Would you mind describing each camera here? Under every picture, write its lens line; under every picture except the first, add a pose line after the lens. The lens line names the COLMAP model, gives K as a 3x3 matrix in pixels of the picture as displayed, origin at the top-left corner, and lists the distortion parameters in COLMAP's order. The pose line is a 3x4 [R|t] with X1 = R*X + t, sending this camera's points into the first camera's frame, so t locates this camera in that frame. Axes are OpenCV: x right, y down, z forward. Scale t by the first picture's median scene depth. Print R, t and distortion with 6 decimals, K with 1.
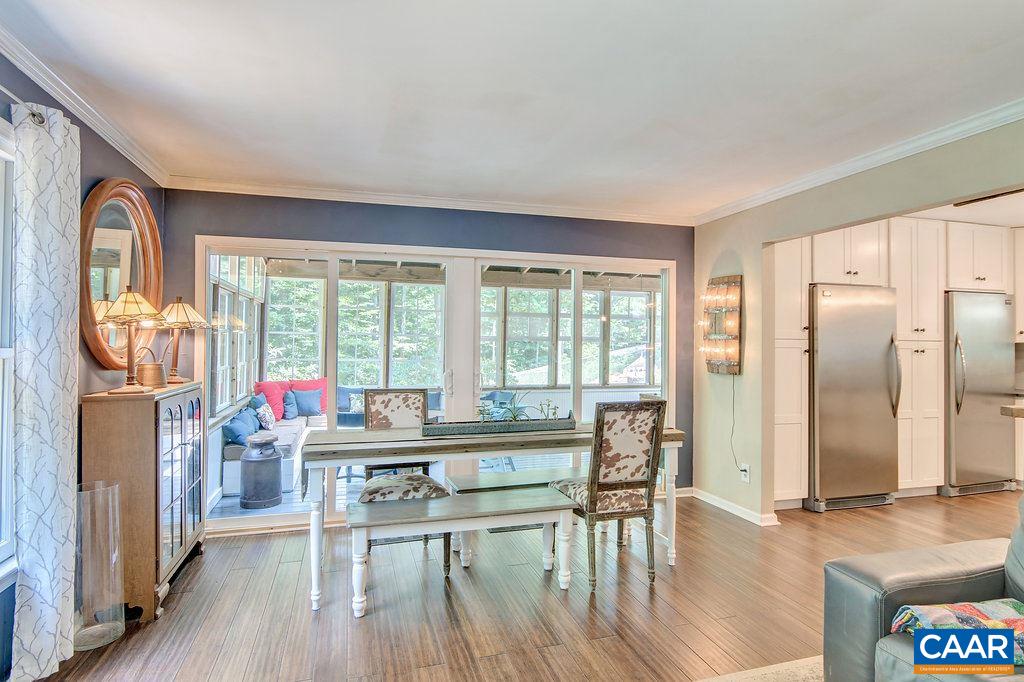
lens RADIAL K [[522.1, 0, 495.6], [0, 522.1, 334.3], [0, 0, 1]] dist [-0.002577, -0.000338]
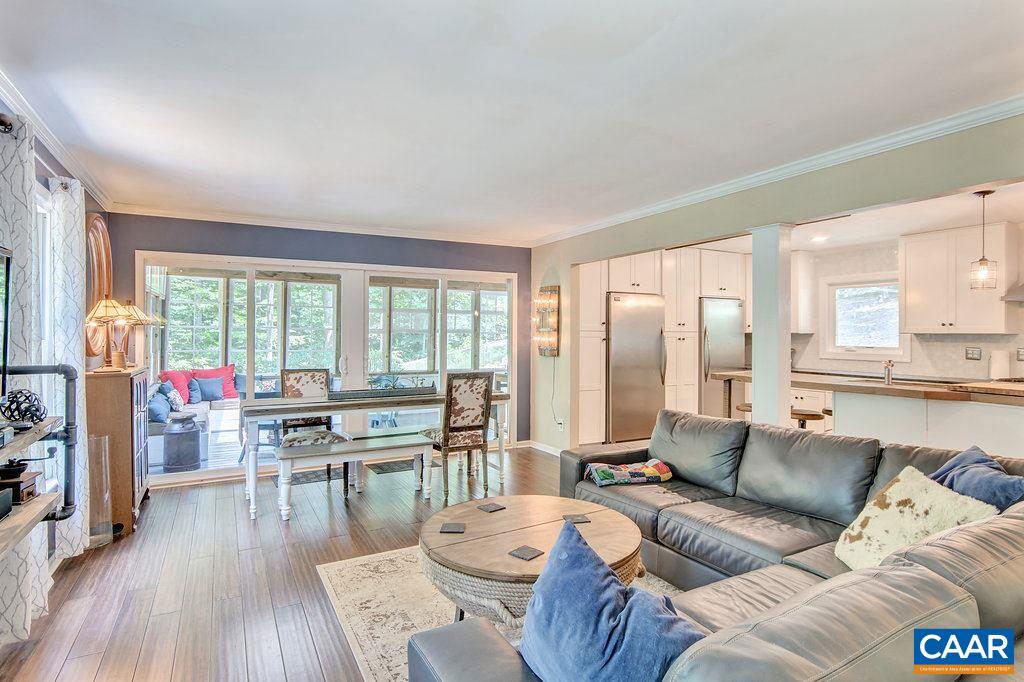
lens RADIAL K [[522.1, 0, 495.6], [0, 522.1, 334.3], [0, 0, 1]] dist [-0.002577, -0.000338]
pose [[0.977916, -0.004918, 0.208942, 0.009374], [0.001586, 0.999869, 0.016112, -0.006021], [-0.208994, -0.015425, 0.977795, -0.387341]]
